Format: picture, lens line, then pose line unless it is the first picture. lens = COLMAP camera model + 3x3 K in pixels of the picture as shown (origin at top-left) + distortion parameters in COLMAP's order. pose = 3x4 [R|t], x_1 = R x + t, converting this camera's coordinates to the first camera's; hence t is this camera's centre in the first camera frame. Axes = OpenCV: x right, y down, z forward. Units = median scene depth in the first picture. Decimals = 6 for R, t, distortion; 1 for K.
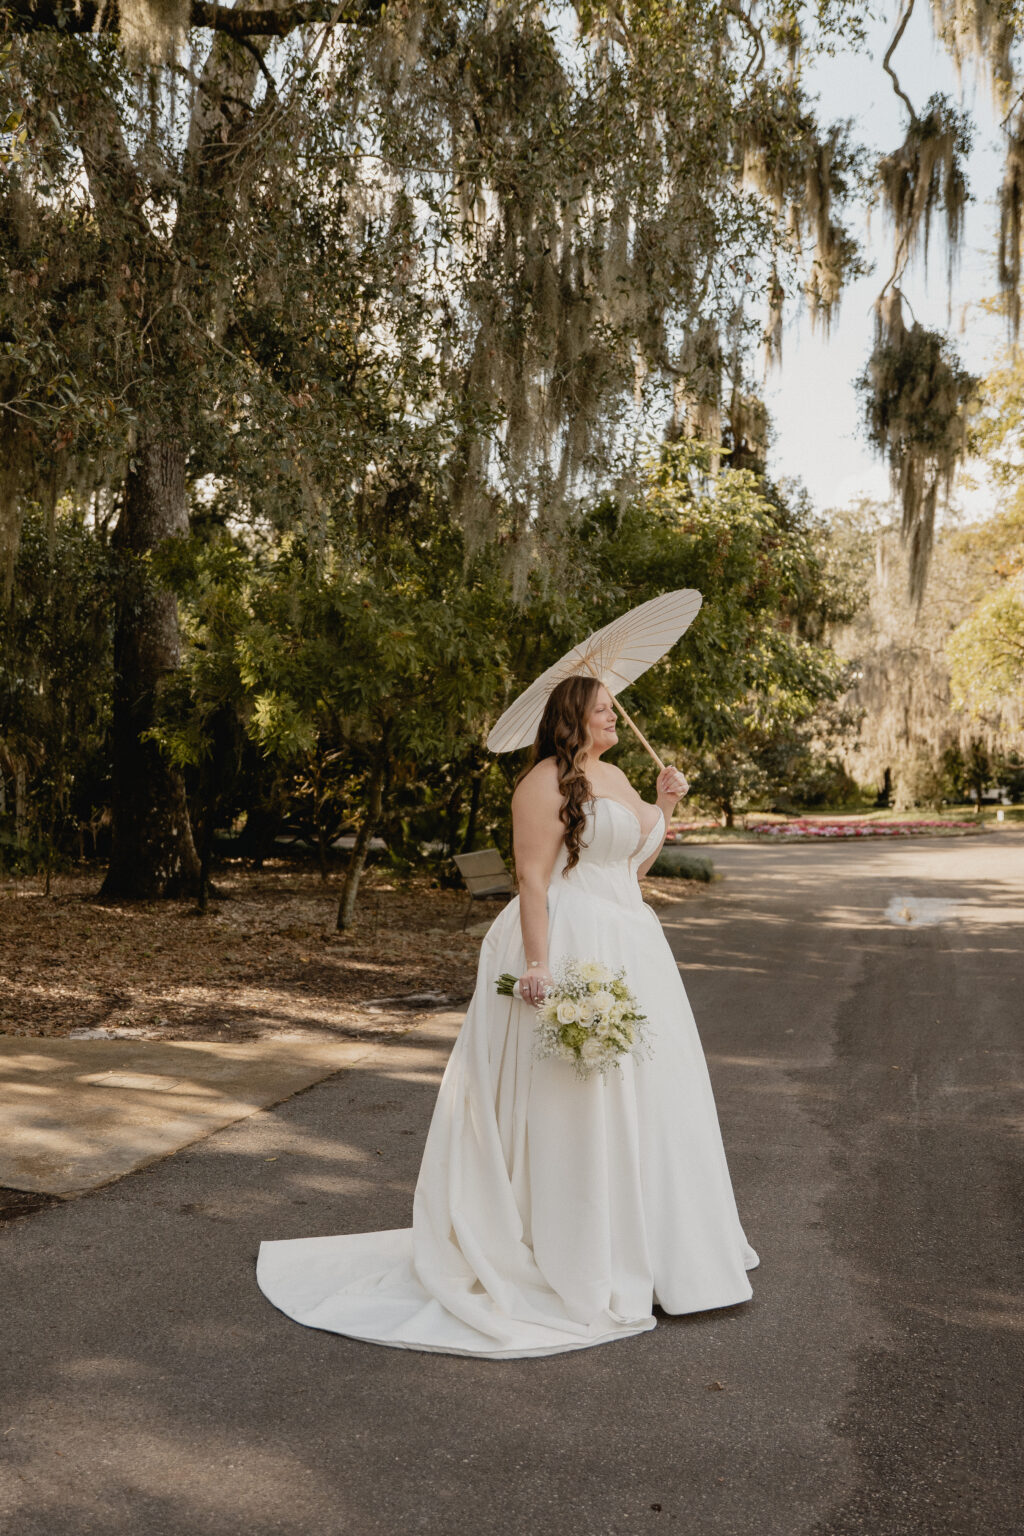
lens RADIAL K [[1544.9, 0, 514.9], [0, 1544.9, 764.7], [0, 0, 1]] dist [0.001857, 0.000000]
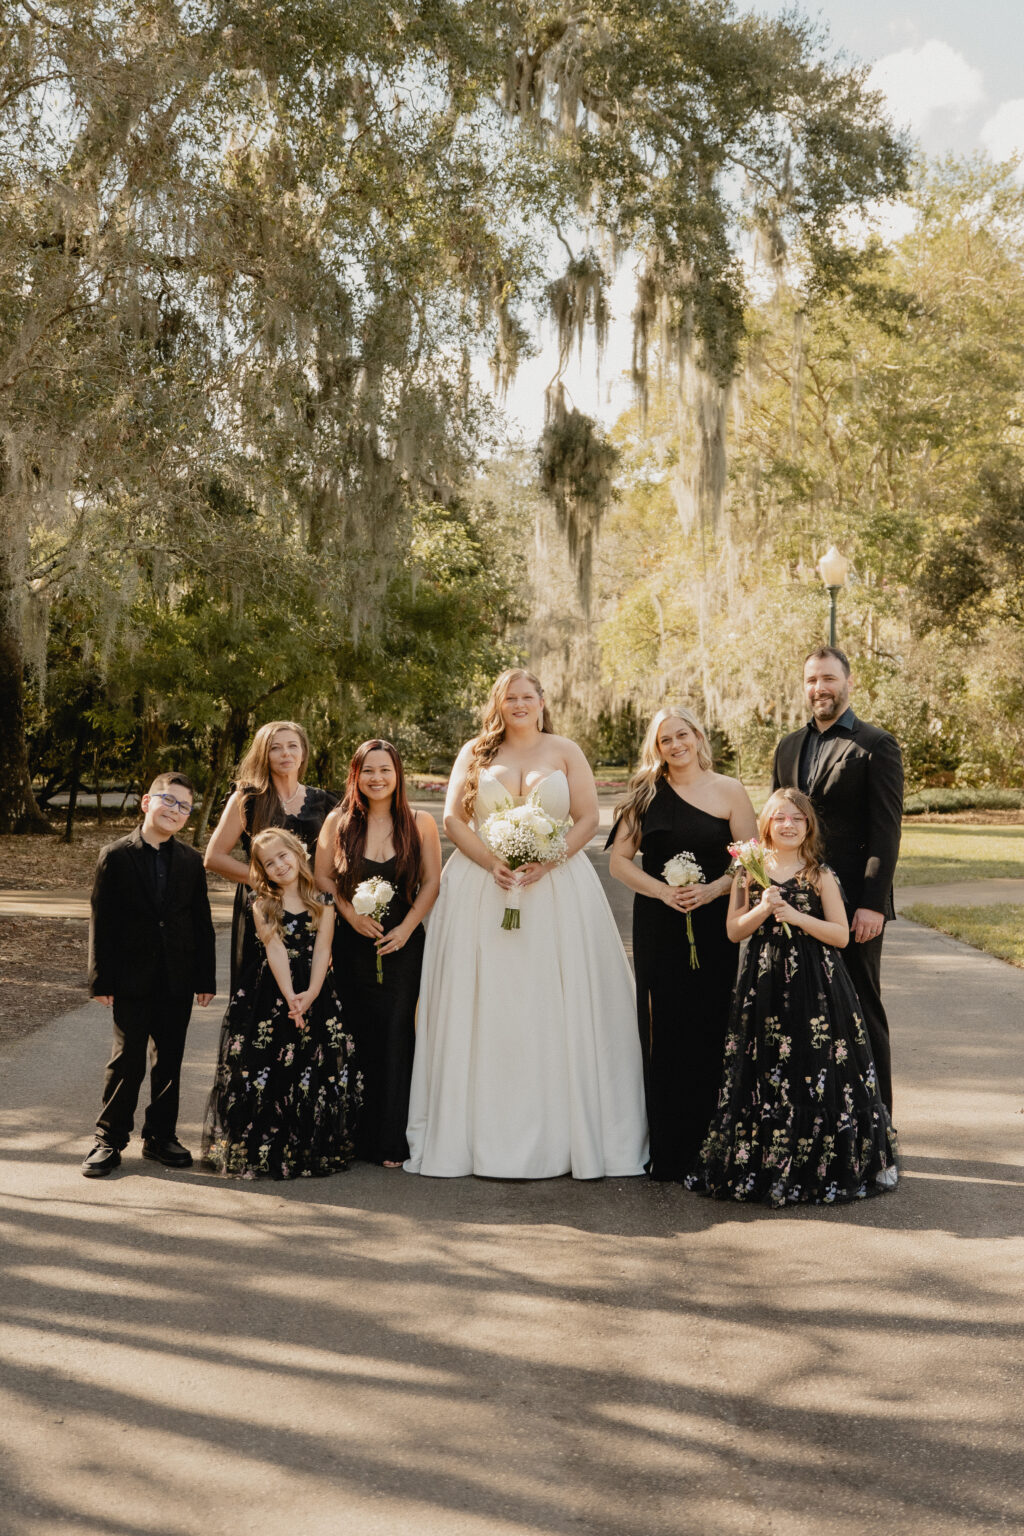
lens RADIAL K [[1659.3, 0, 546.7], [0, 1659.3, 771.2], [0, 0, 1]] dist [0.014107, 0.000000]
pose [[0.971490, -0.007123, 0.236973, -0.113407], [0.000683, 0.999629, 0.027244, -0.003575], [-0.237079, -0.026306, 0.971134, -0.428216]]
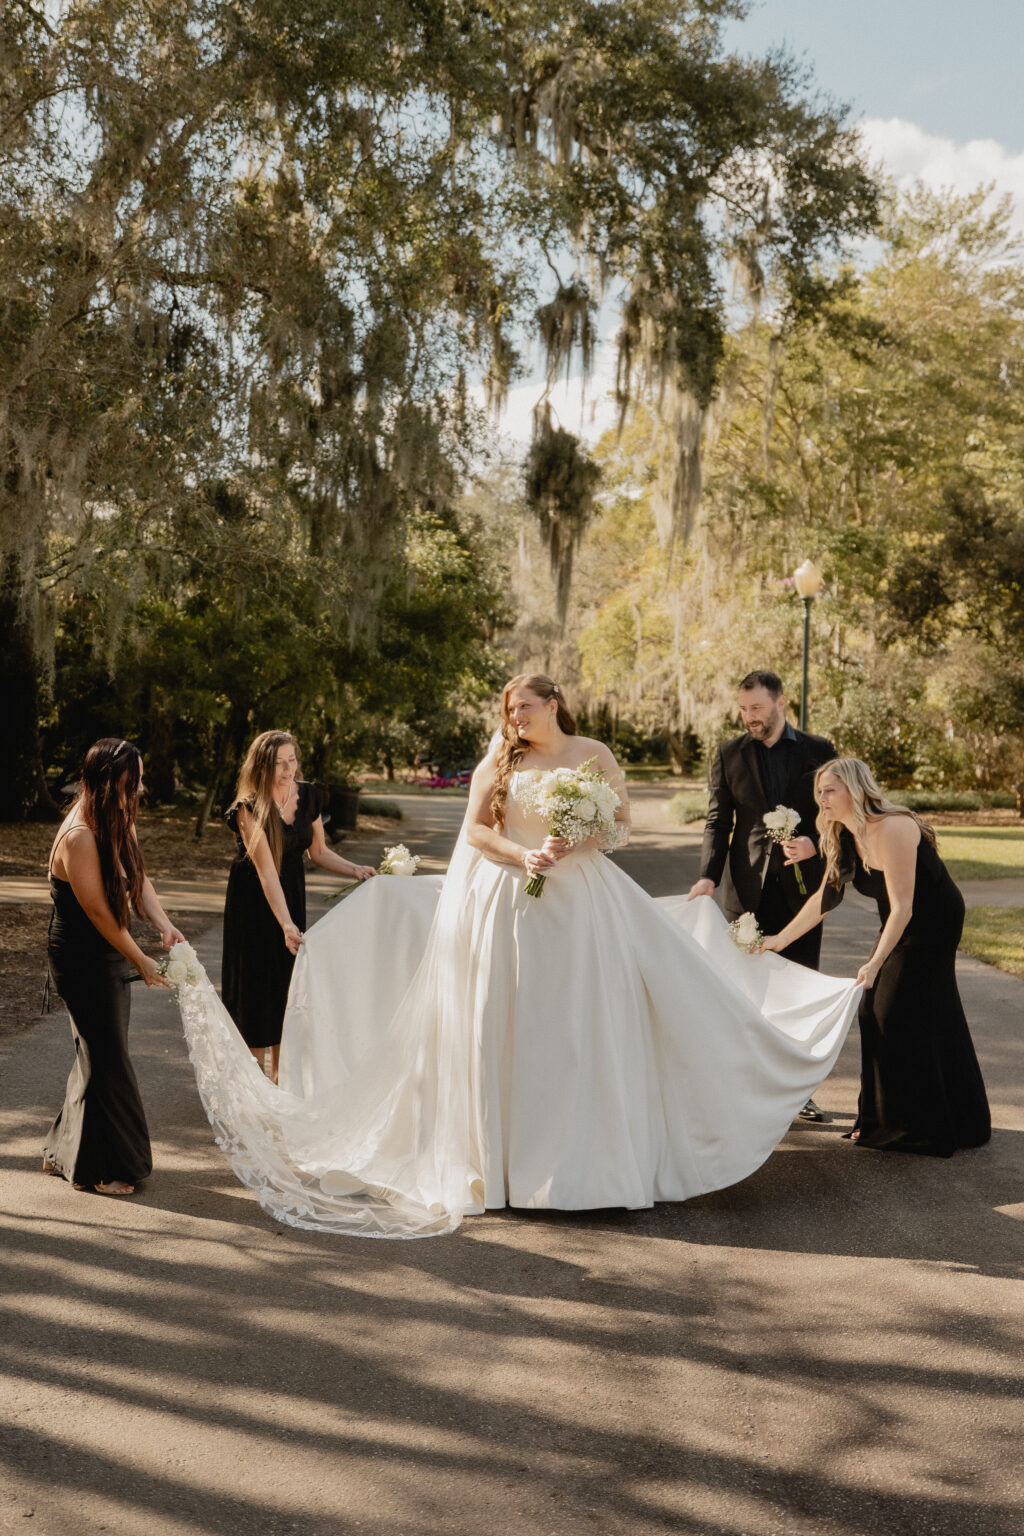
lens RADIAL K [[1544.9, 0, 515.4], [0, 1544.9, 770.7], [0, 0, 1]] dist [0.001857, 0.000000]
pose [[0.972991, 0.006474, 0.230751, -0.112424], [-0.013523, 0.999488, 0.028981, -0.003625], [-0.230446, -0.031319, 0.972581, -0.404315]]
